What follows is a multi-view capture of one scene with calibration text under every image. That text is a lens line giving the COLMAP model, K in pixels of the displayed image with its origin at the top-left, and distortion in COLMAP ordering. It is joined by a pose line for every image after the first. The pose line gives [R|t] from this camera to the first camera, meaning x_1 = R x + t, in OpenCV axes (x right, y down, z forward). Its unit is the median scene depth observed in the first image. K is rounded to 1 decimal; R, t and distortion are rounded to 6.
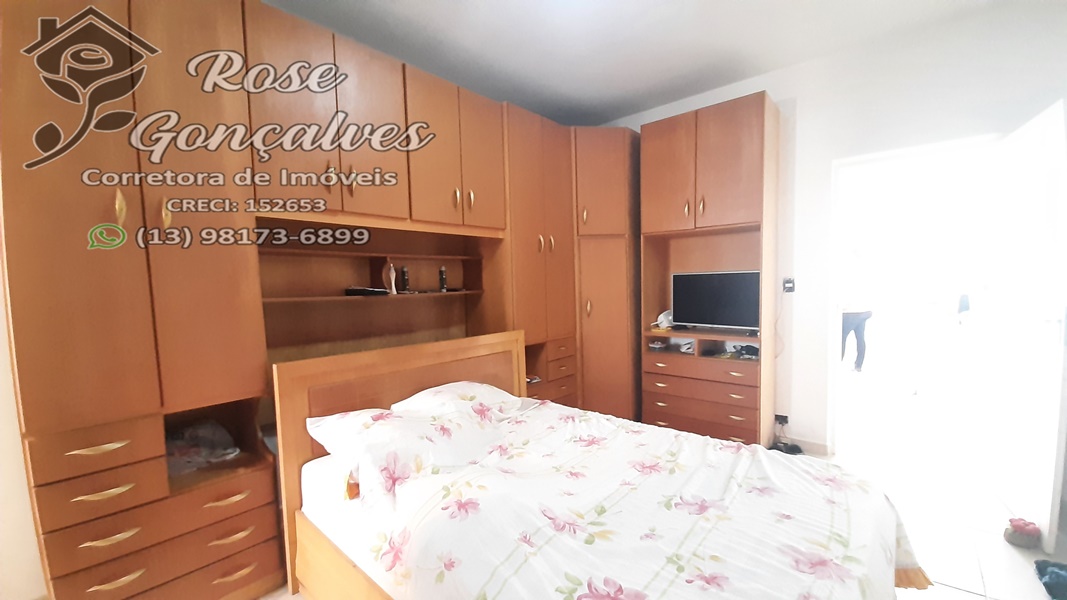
lens RADIAL K [[419.8, 0, 540.6], [0, 419.8, 318.6], [0, 0, 1]] dist [0.002871, -0.008718]
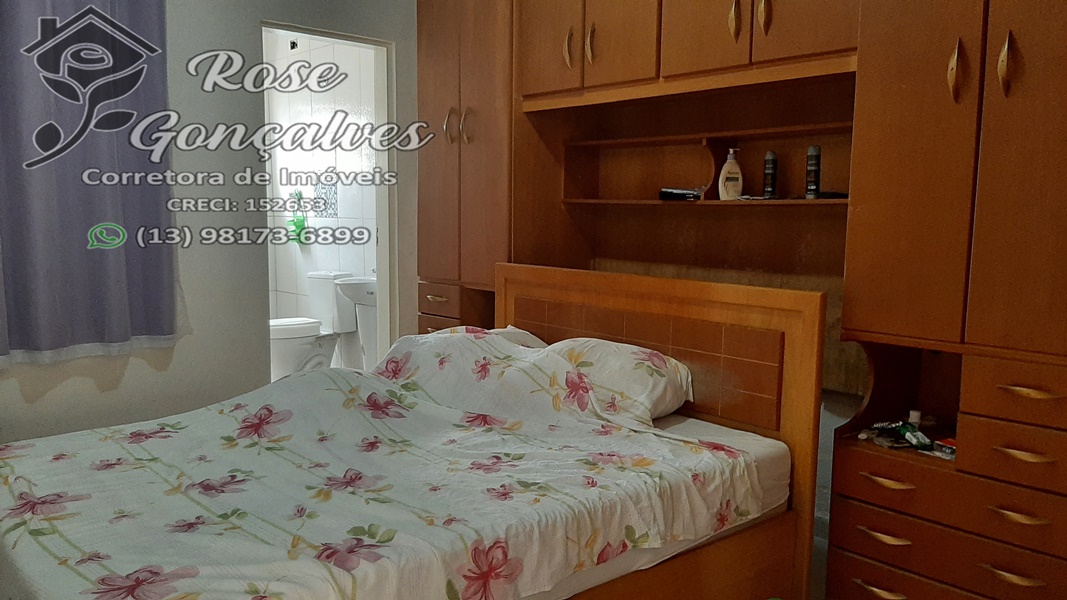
lens RADIAL K [[835.4, 0, 535.8], [0, 835.4, 307.3], [0, 0, 1]] dist [0.060958, -0.126690]
pose [[-0.145534, 0.137626, -0.979734, 1.545989], [-0.085774, 0.984794, 0.151078, -0.113167], [0.985628, 0.106023, -0.131516, 1.572887]]
